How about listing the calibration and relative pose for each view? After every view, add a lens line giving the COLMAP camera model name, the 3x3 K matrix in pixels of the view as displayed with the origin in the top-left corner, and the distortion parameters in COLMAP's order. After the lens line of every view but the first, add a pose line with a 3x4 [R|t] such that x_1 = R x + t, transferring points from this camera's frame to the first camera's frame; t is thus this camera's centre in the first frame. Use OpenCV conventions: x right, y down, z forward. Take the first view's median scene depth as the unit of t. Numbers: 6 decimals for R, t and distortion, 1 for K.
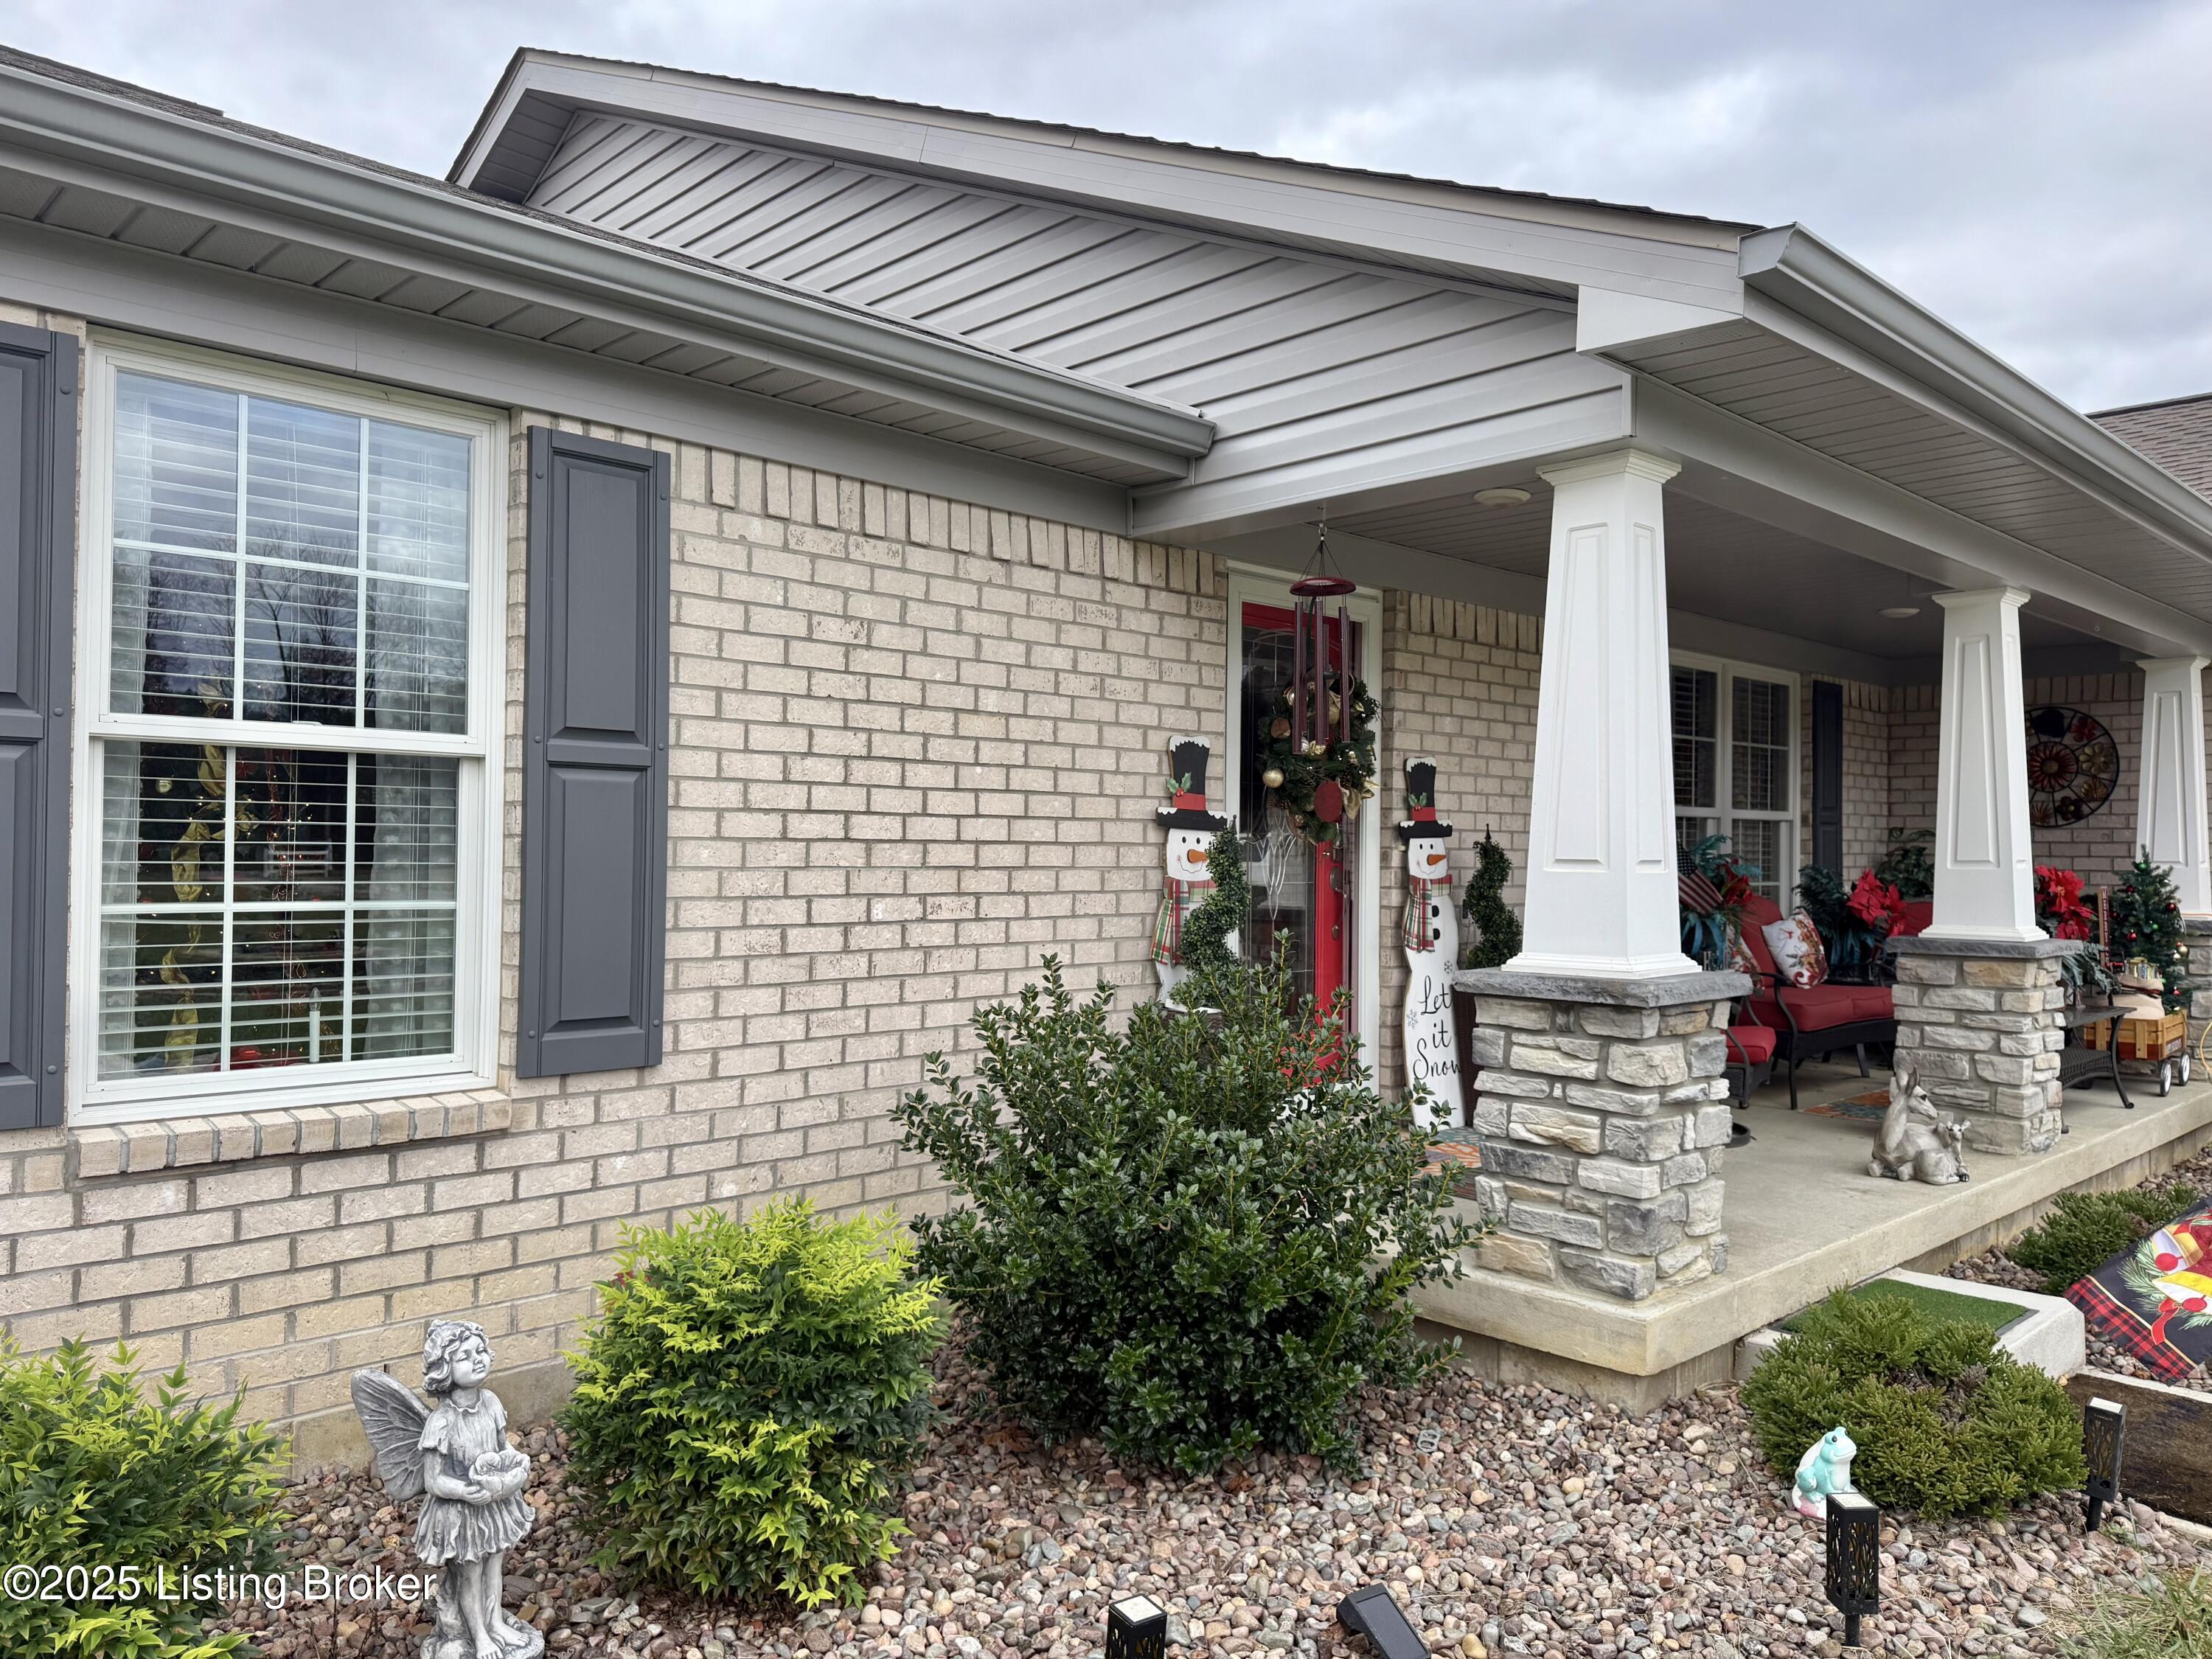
lens RADIAL K [[1555.4, 0, 1117.7], [0, 1555.4, 819.9], [0, 0, 1]] dist [0.046436, -0.010943]
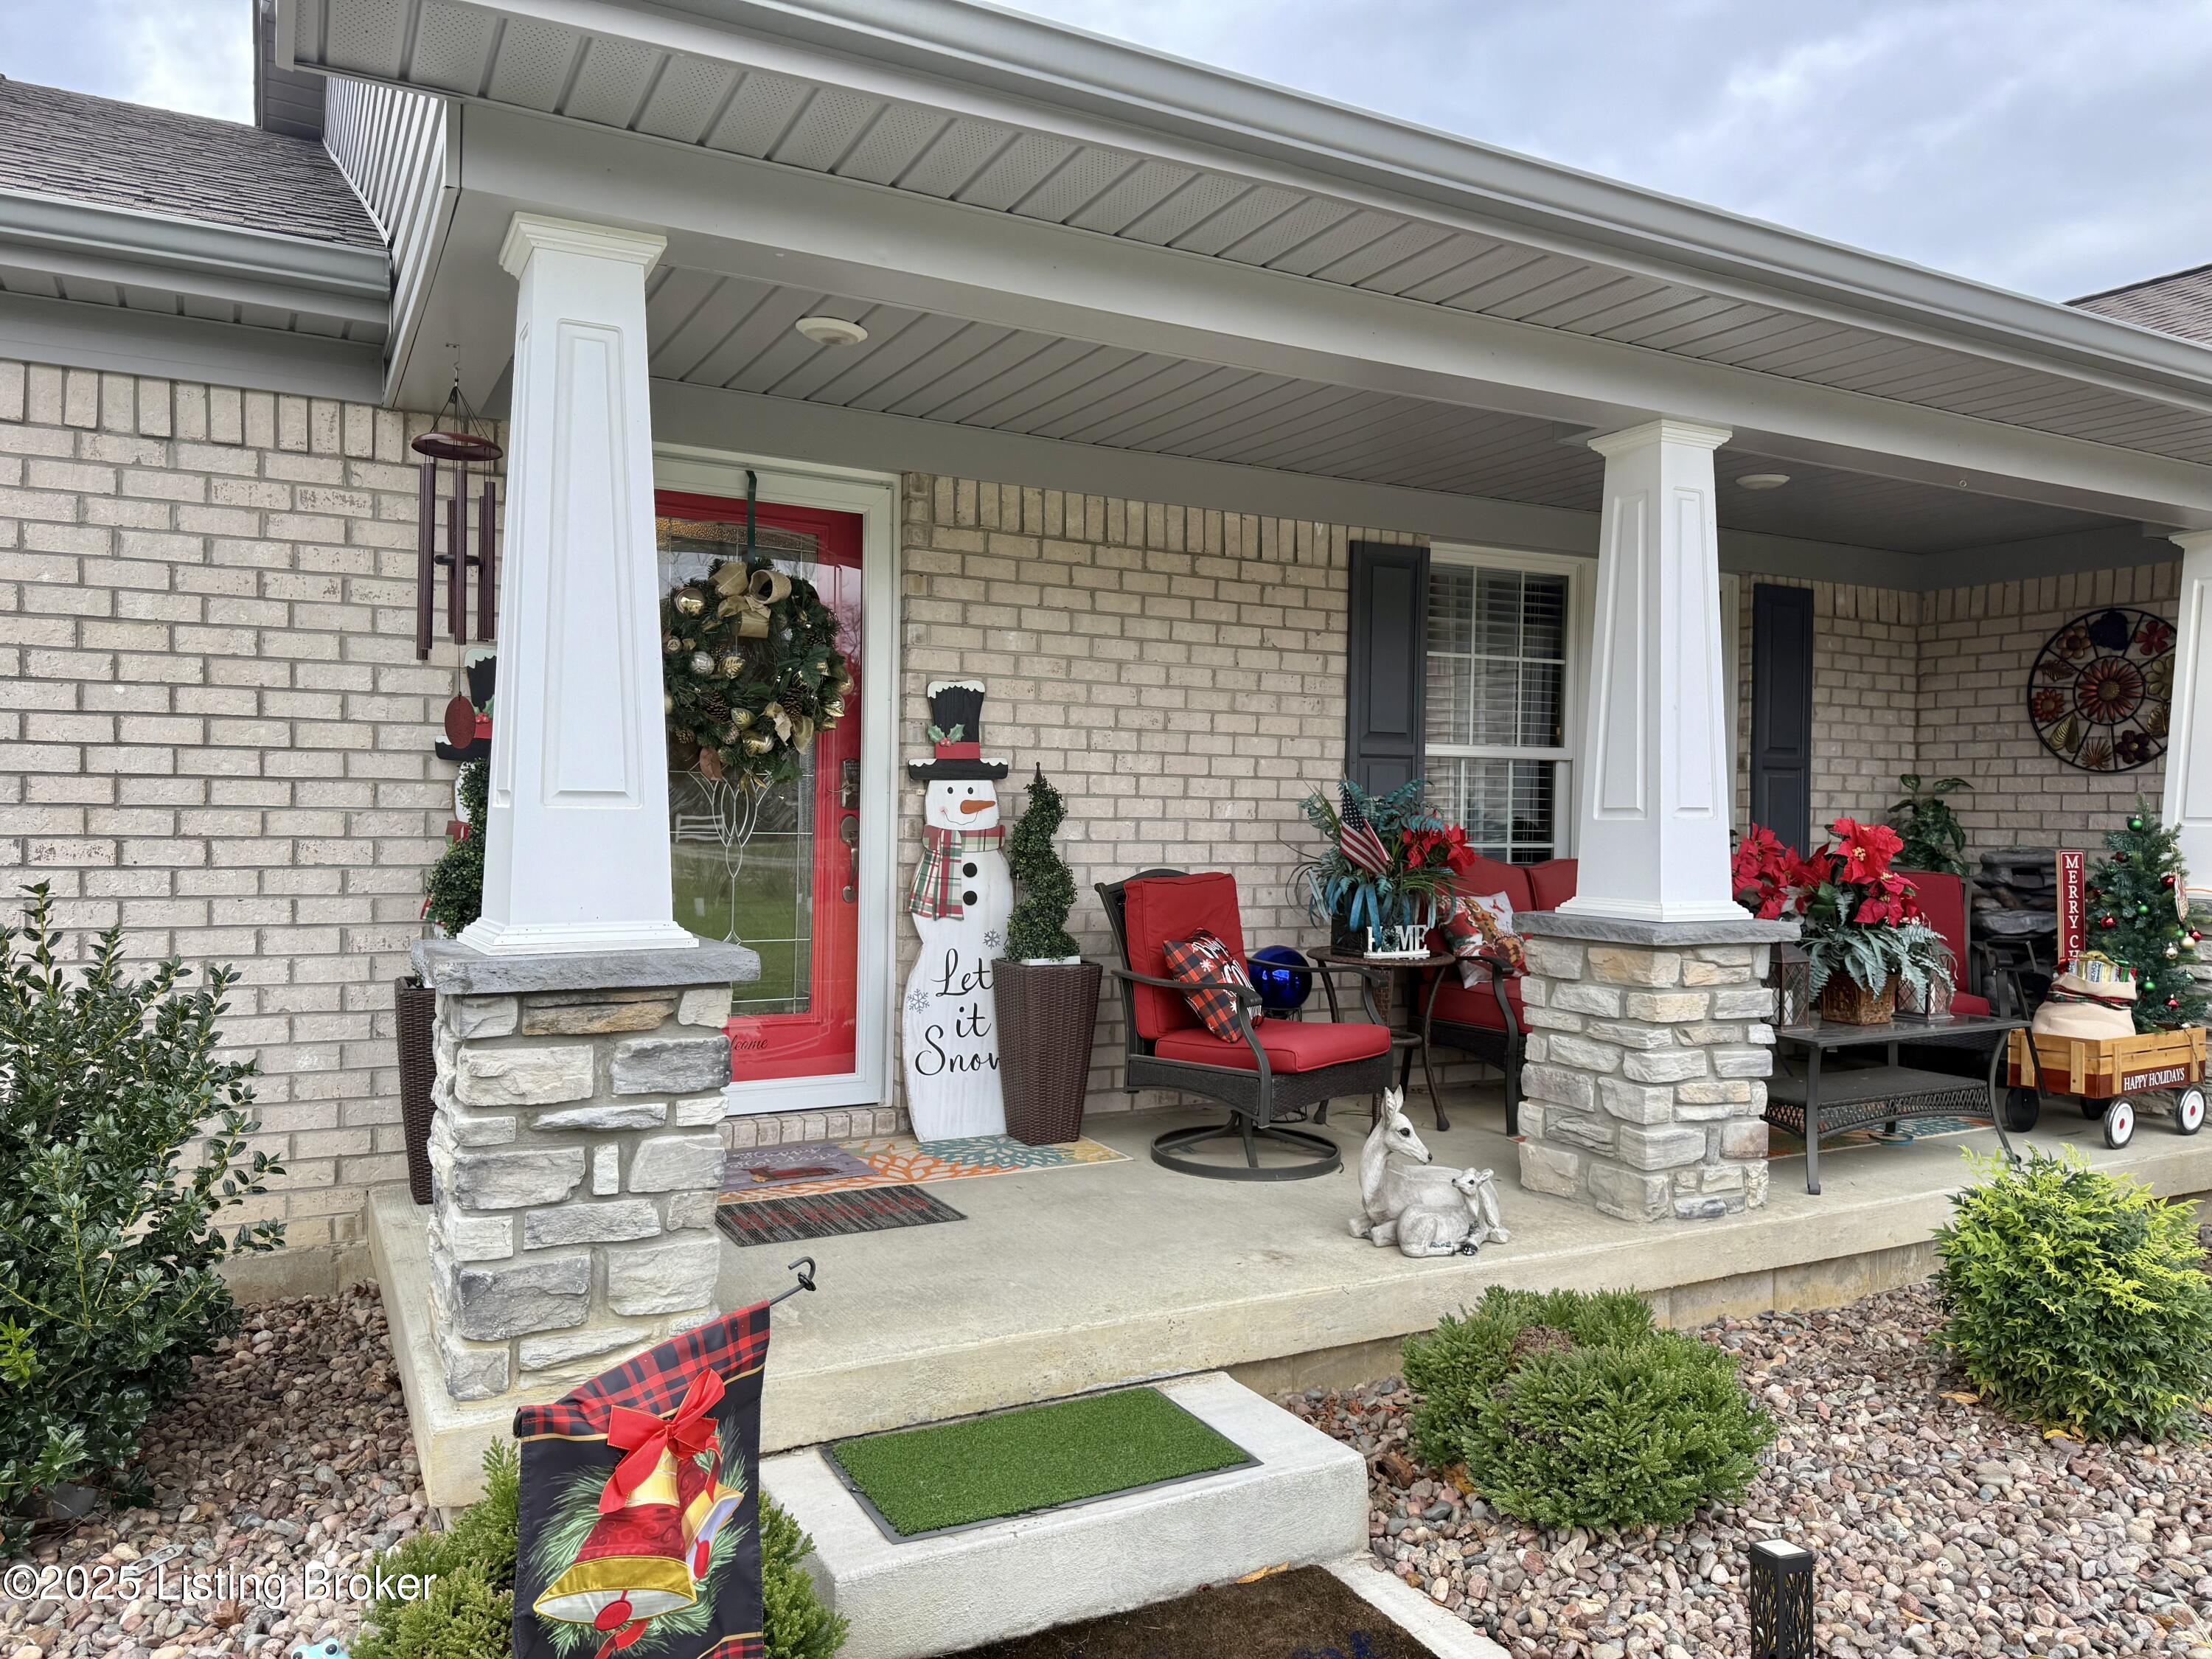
lens RADIAL K [[1555.4, 0, 1107.4], [0, 1555.4, 832.9], [0, 0, 1]] dist [0.046436, -0.010943]
pose [[0.963199, 0.007832, -0.268675, 0.498436], [0.000145, 0.999560, 0.029658, 0.015470], [0.268789, -0.028605, 0.962774, 0.244592]]
